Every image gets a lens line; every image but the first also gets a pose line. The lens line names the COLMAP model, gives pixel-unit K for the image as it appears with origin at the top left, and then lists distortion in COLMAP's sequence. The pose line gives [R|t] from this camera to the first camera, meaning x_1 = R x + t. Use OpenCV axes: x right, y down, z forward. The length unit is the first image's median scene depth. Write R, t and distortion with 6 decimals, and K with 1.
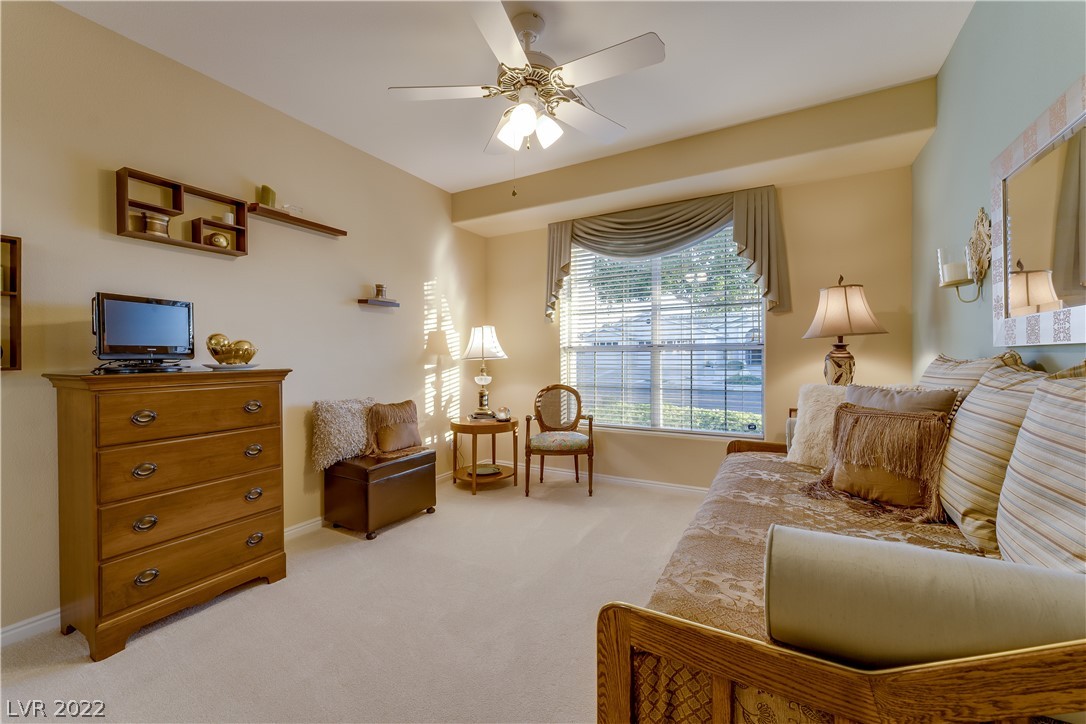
lens RADIAL K [[441.0, 0, 544.4], [0, 441.0, 357.3], [0, 0, 1]] dist [0.000617, 0.000021]
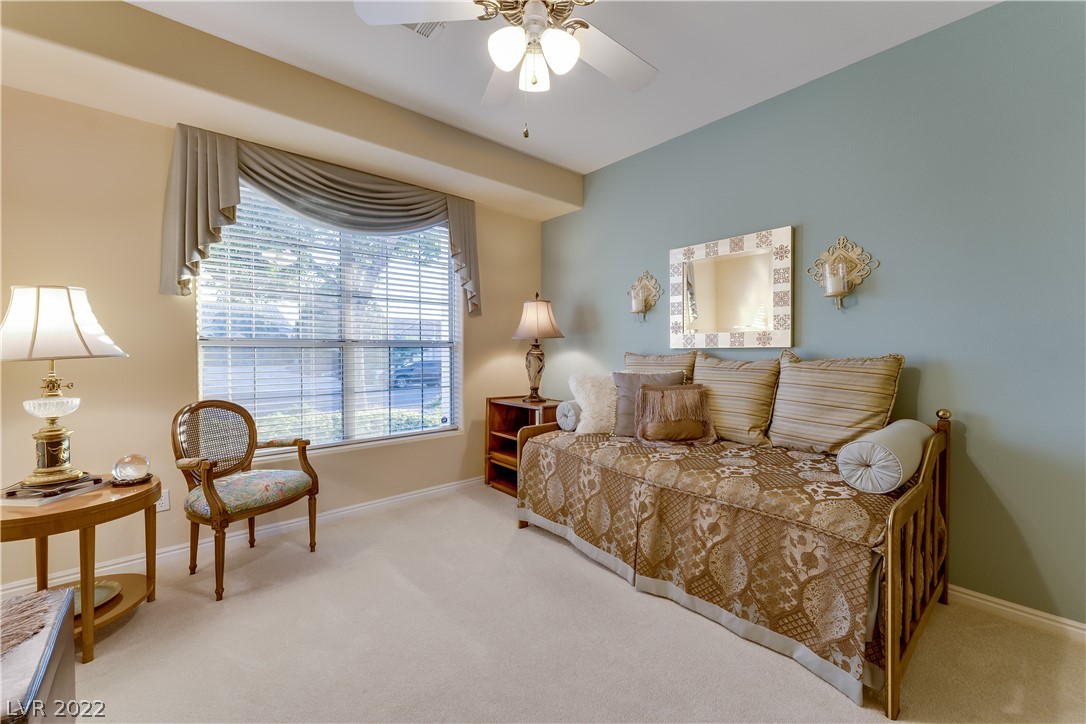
lens RADIAL K [[441.0, 0, 544.4], [0, 441.0, 357.3], [0, 0, 1]] dist [0.000617, 0.000021]
pose [[0.332178, -0.009083, 0.943173, -0.403331], [0.003109, 0.999959, 0.008535, -0.001074], [-0.943212, 0.000098, 0.332193, 0.383363]]
